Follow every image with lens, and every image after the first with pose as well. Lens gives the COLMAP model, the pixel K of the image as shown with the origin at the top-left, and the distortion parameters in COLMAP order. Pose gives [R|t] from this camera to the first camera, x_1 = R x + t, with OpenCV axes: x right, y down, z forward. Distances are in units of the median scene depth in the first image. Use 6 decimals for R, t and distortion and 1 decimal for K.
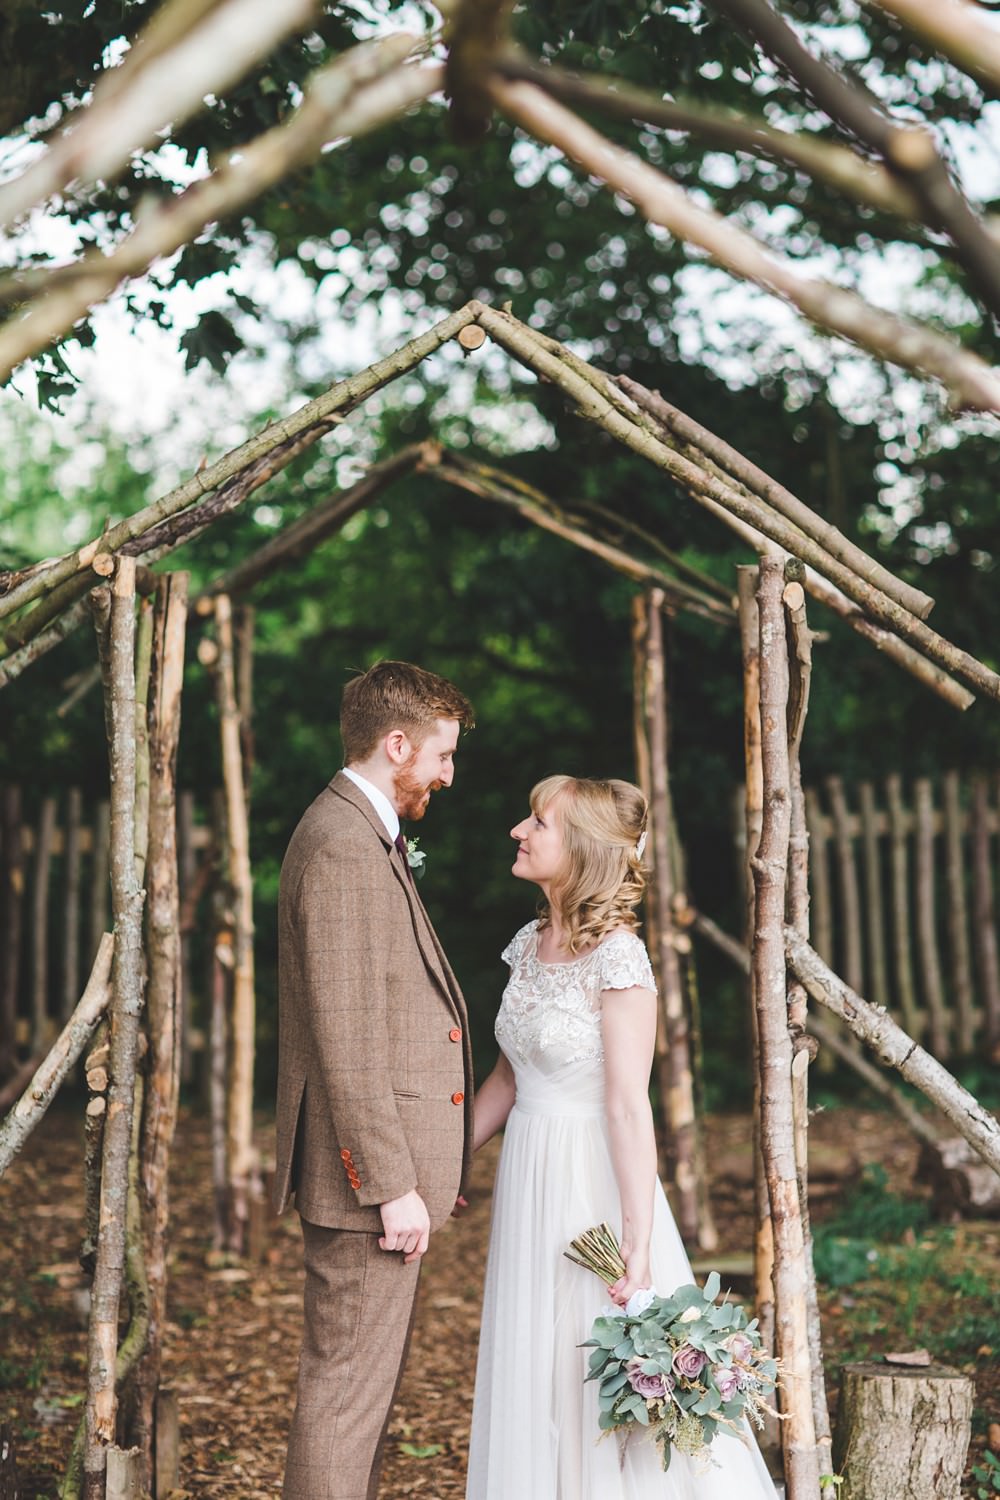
lens RADIAL K [[3678.6, 0, 611.7], [0, 3678.6, 750.6], [0, 0, 1]] dist [-0.010647, 0.199651]
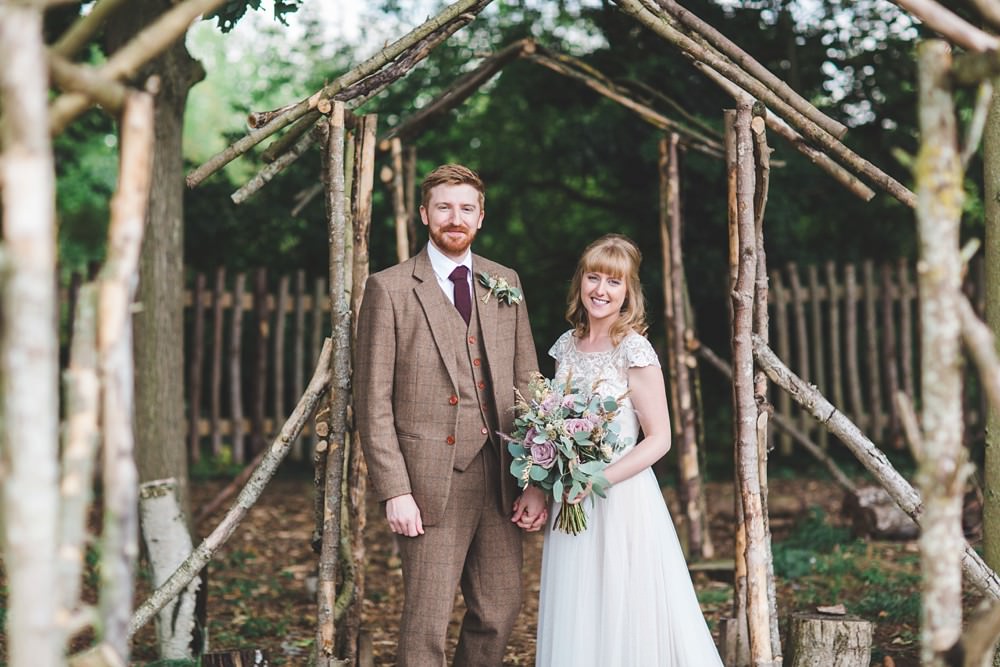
lens RADIAL K [[2452.4, 0, 565.7], [0, 2452.4, 355.0], [0, 0, 1]] dist [-0.010647, 0.199651]
pose [[0.999402, -0.001333, -0.034566, 0.002876], [0.002565, 0.999362, 0.035635, 0.018009], [0.034497, -0.035702, 0.998767, -0.057564]]
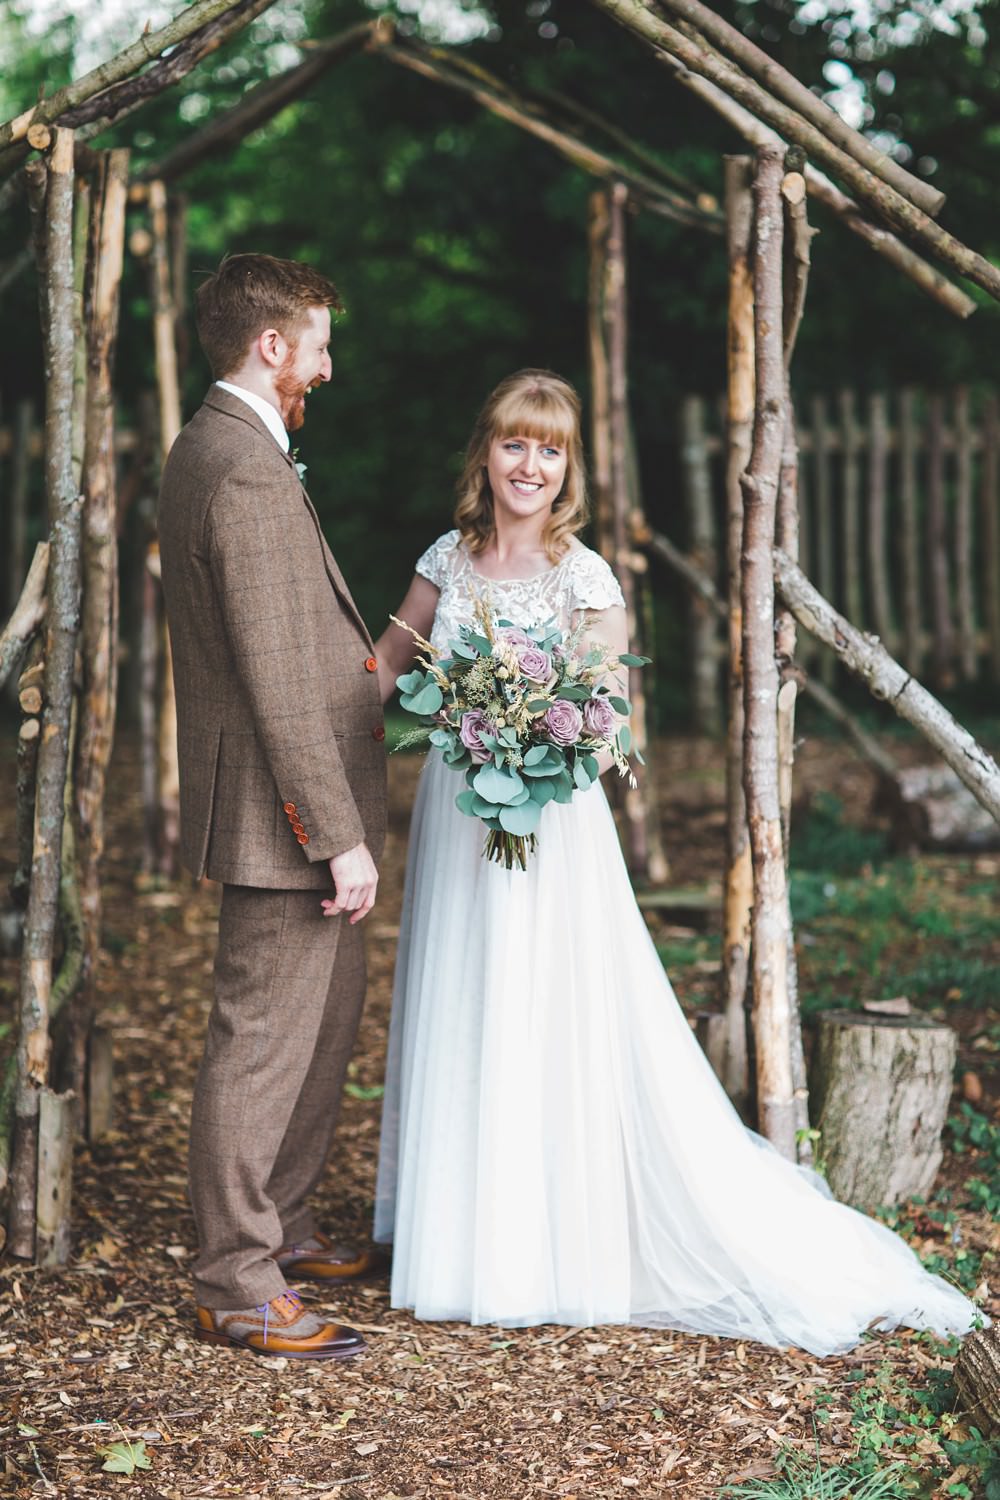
lens RADIAL K [[3675.4, 0, 592.0], [0, 3675.4, 777.1], [0, 0, 1]] dist [0.038739, -0.360116]
pose [[0.999652, 0.016866, 0.020305, -0.015943], [-0.019038, 0.993527, 0.111993, 0.002040], [-0.018285, -0.112340, 0.993502, 0.070137]]
